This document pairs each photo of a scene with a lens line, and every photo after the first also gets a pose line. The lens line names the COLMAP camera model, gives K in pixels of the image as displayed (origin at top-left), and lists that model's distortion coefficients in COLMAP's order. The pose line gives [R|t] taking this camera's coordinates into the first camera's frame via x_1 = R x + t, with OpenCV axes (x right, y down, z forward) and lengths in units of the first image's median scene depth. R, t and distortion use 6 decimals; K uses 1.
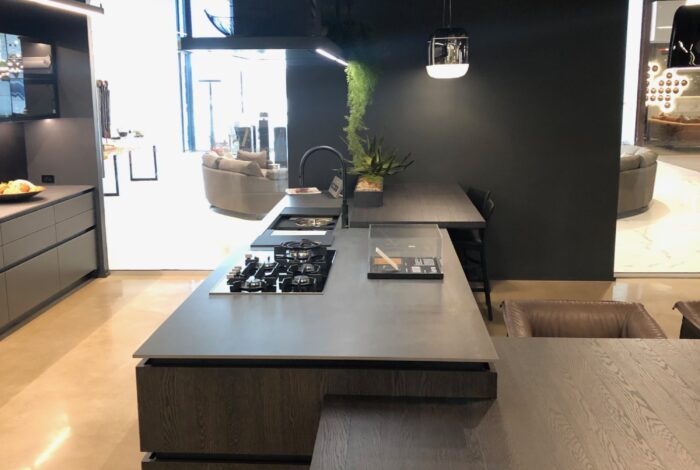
lens RADIAL K [[754.9, 0, 337.3], [0, 754.9, 236.2], [0, 0, 1]] dist [0.135483, -0.368567]
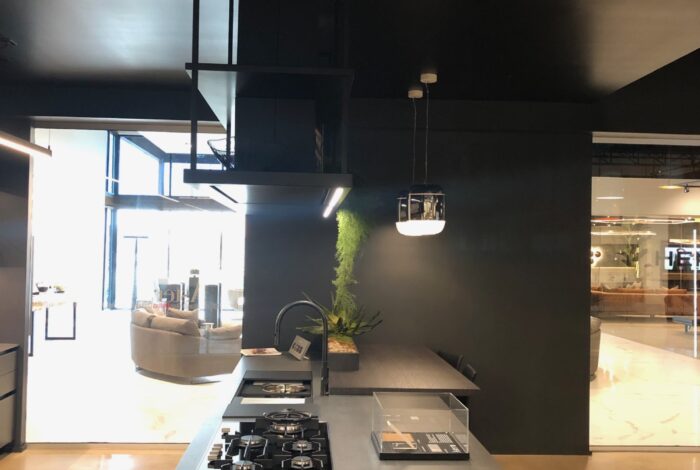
lens RADIAL K [[754.9, 0, 337.3], [0, 754.9, 236.2], [0, 0, 1]] dist [0.135483, -0.368567]
pose [[0.993360, 0.029715, 0.111141, -0.057685], [-0.005548, 0.977316, -0.211712, -0.003500], [-0.114911, 0.209689, 0.970992, 0.077745]]
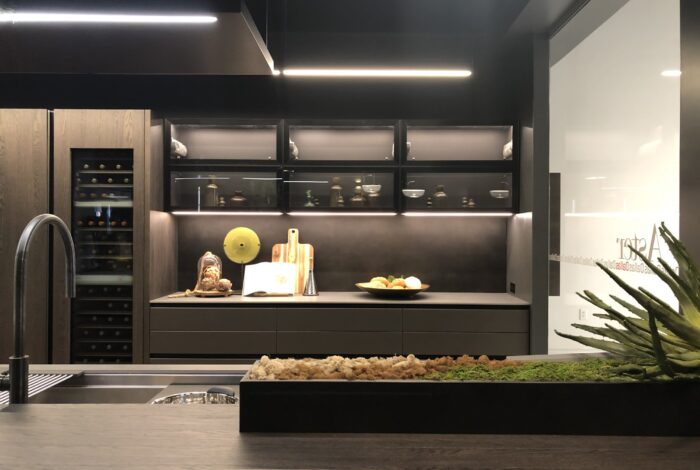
lens RADIAL K [[569.2, 0, 350.0], [0, 569.2, 235.0], [0, 0, 1]] dist [0.070779, -0.113675]
pose [[0.063628, 0.008505, -0.997937, 0.235771], [-0.200023, 0.979781, -0.004403, -0.096755], [0.977723, 0.199891, 0.064042, 0.810843]]
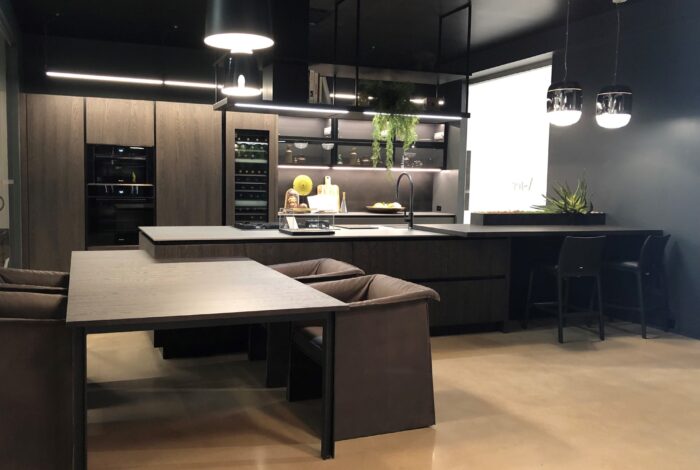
lens RADIAL K [[639.4, 0, 321.4], [0, 639.4, 234.5], [0, 0, 1]] dist [0.106308, -0.206838]
pose [[0.421278, 0.084477, -0.902989, 0.757462], [-0.196284, 0.980547, 0.000159, 0.026757], [0.885436, 0.177175, 0.429665, 0.229621]]
